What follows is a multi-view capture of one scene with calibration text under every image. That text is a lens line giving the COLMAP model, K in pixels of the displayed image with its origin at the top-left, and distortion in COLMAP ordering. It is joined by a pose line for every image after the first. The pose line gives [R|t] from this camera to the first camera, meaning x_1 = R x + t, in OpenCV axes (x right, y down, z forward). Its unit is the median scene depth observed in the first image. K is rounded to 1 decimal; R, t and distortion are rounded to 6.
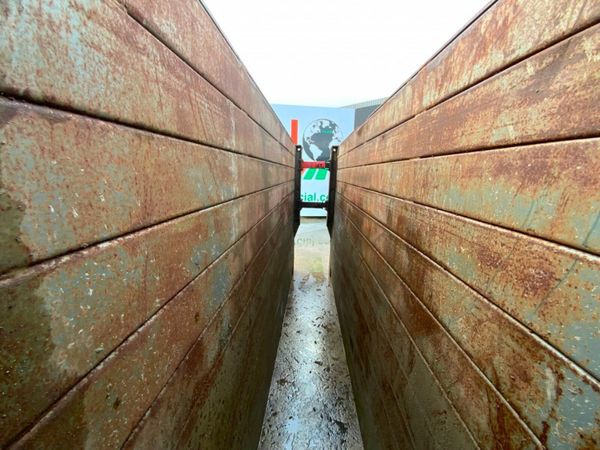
lens RADIAL K [[239.9, 0, 300.0], [0, 239.9, 225.0], [0, 0, 1]] dist [0.023123, -0.019739]
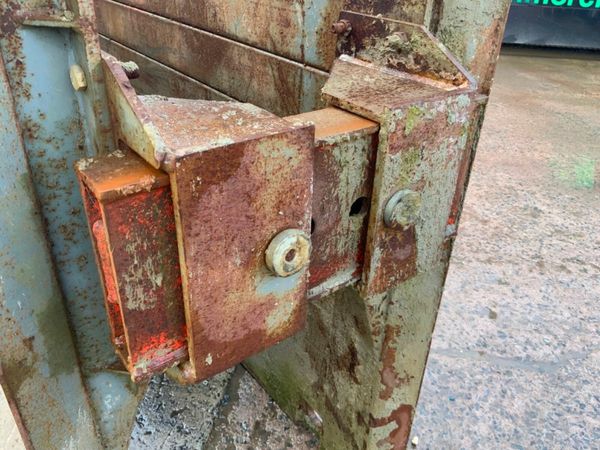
lens RADIAL K [[498.5, 0, 300.0], [0, 498.5, 225.0], [0, 0, 1]] dist [0.082103, -0.144907]
pose [[0.764116, -0.325839, 0.556737, -0.700543], [0.121064, 0.920153, 0.372374, 0.500755], [-0.633617, -0.217136, 0.742551, -1.037037]]
